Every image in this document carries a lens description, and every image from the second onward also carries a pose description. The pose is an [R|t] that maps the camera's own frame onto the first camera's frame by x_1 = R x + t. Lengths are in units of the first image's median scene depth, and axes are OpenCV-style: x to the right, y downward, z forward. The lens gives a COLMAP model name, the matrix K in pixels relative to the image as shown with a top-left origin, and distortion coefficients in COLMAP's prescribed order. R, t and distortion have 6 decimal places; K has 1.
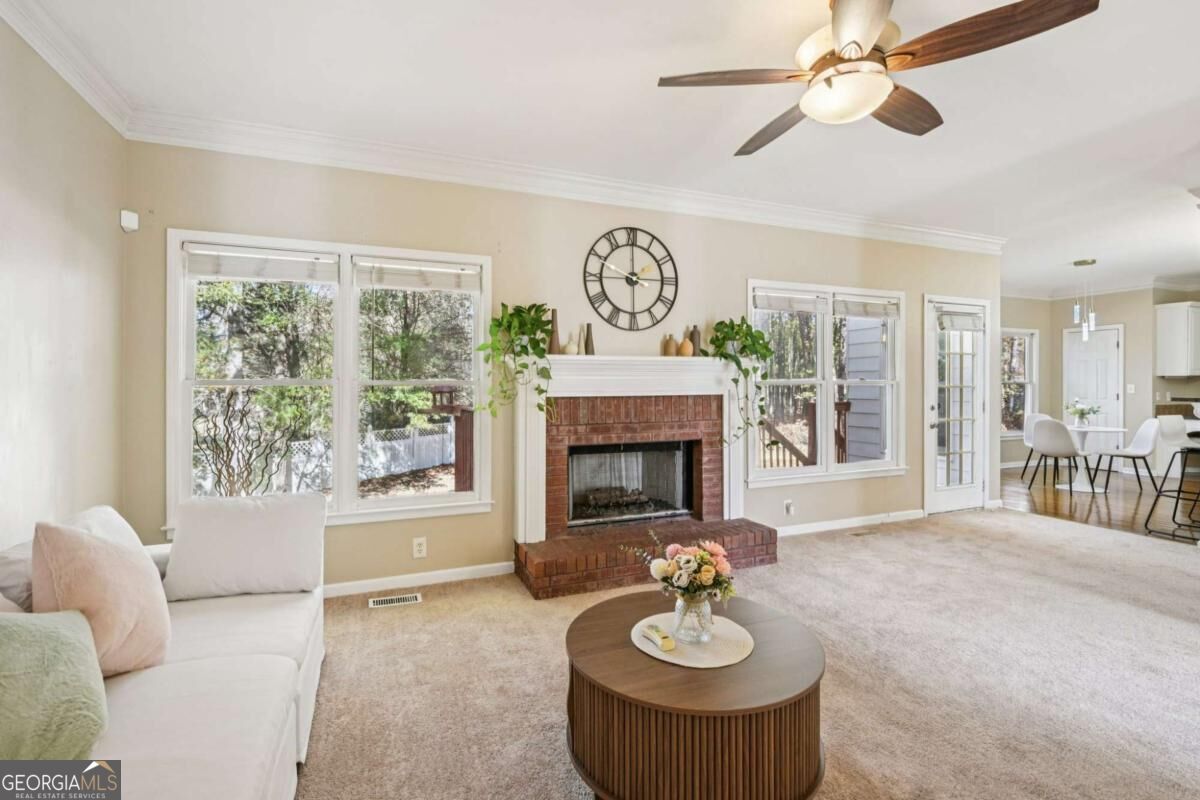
lens RADIAL K [[546.0, 0, 600.5], [0, 546.0, 384.9], [0, 0, 1]] dist [0.000097, 0.000098]
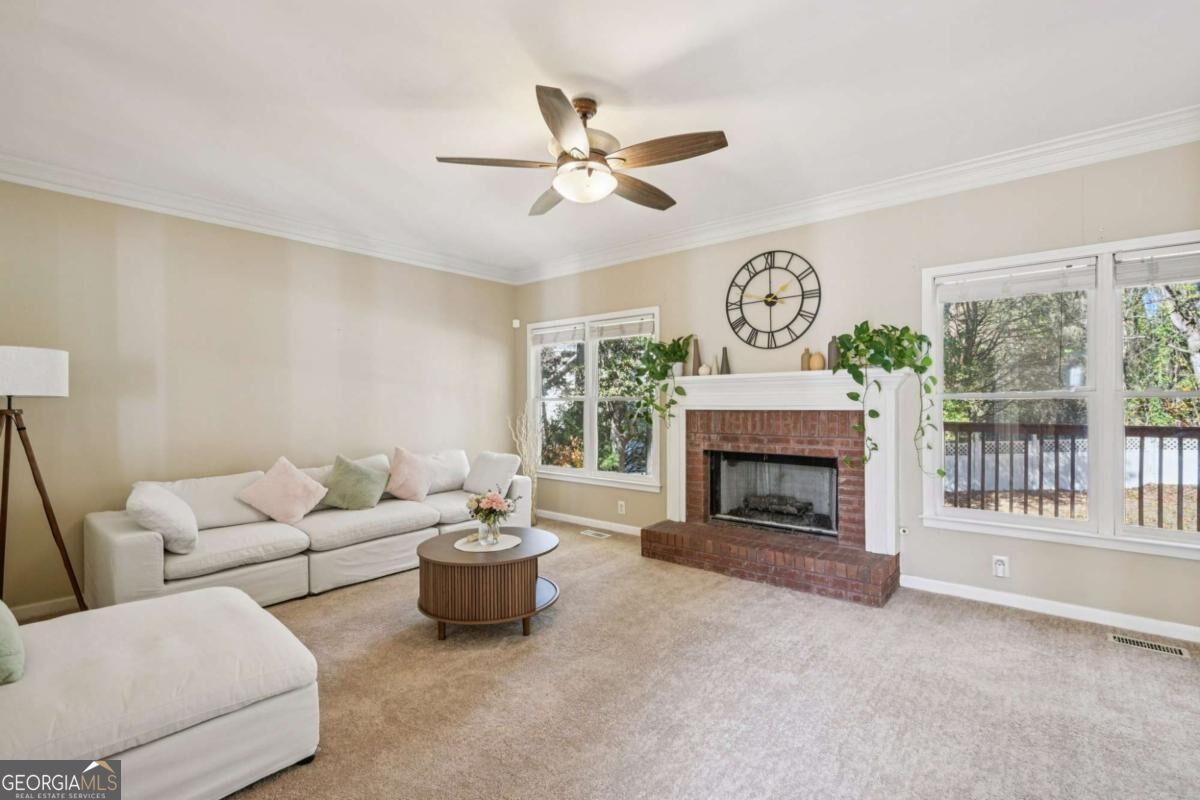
lens RADIAL K [[533.3, 0, 600.0], [0, 533.3, 400.0], [0, 0, 1]] dist [0.000166, 0.000093]
pose [[0.471808, 0.000402, -0.881701, 0.832936], [0.006793, 0.999969, 0.004091, -0.006074], [0.881675, -0.007920, 0.471790, 0.220397]]
